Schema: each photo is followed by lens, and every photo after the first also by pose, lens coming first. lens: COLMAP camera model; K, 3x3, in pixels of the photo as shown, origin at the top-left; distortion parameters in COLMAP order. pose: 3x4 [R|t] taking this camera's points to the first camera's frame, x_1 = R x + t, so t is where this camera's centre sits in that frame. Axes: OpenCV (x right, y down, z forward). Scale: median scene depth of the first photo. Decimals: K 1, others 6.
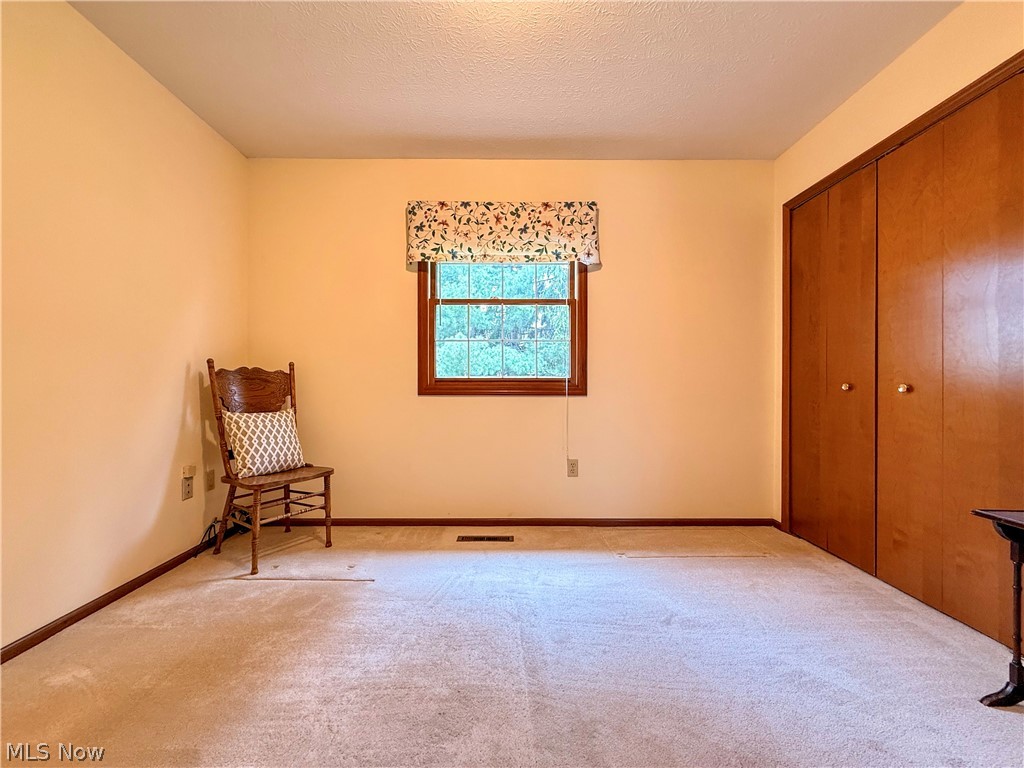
lens RADIAL K [[412.6, 0, 511.2], [0, 412.6, 385.3], [0, 0, 1]] dist [0.001299, -0.001241]
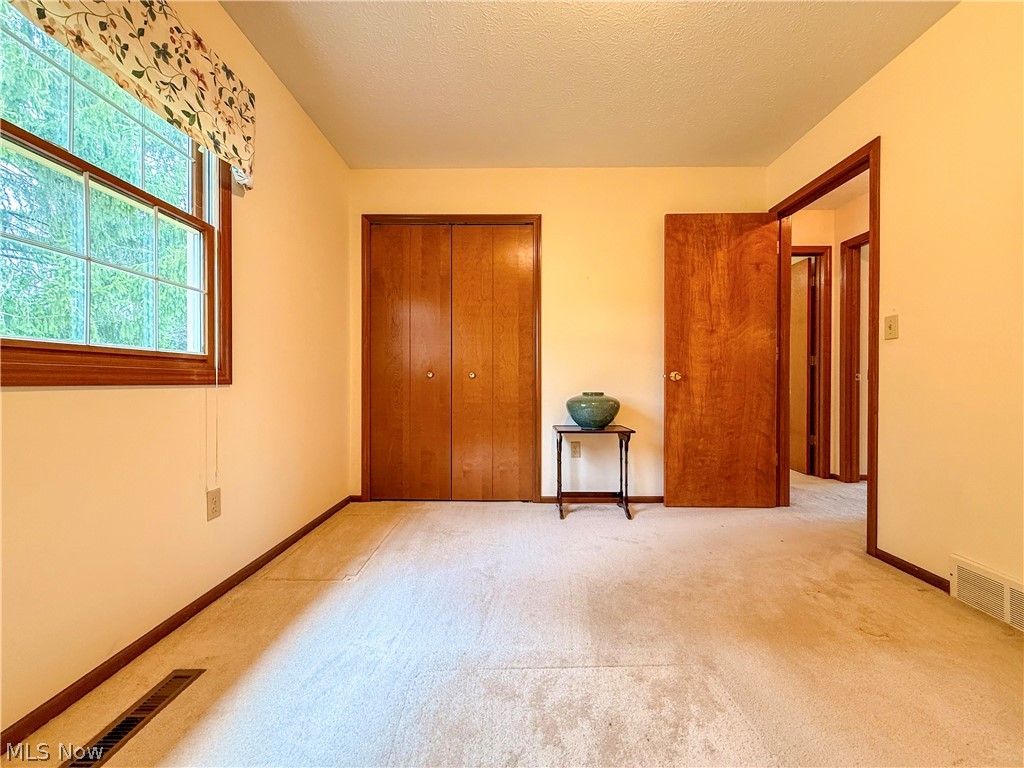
lens RADIAL K [[412.6, 0, 516.3], [0, 412.6, 379.6], [0, 0, 1]] dist [0.001299, -0.001241]
pose [[-0.009333, 0.003148, 0.999951, -0.488949], [-0.002415, 0.999992, -0.003170, 0.019801], [-0.999954, -0.002445, -0.009325, 0.598454]]
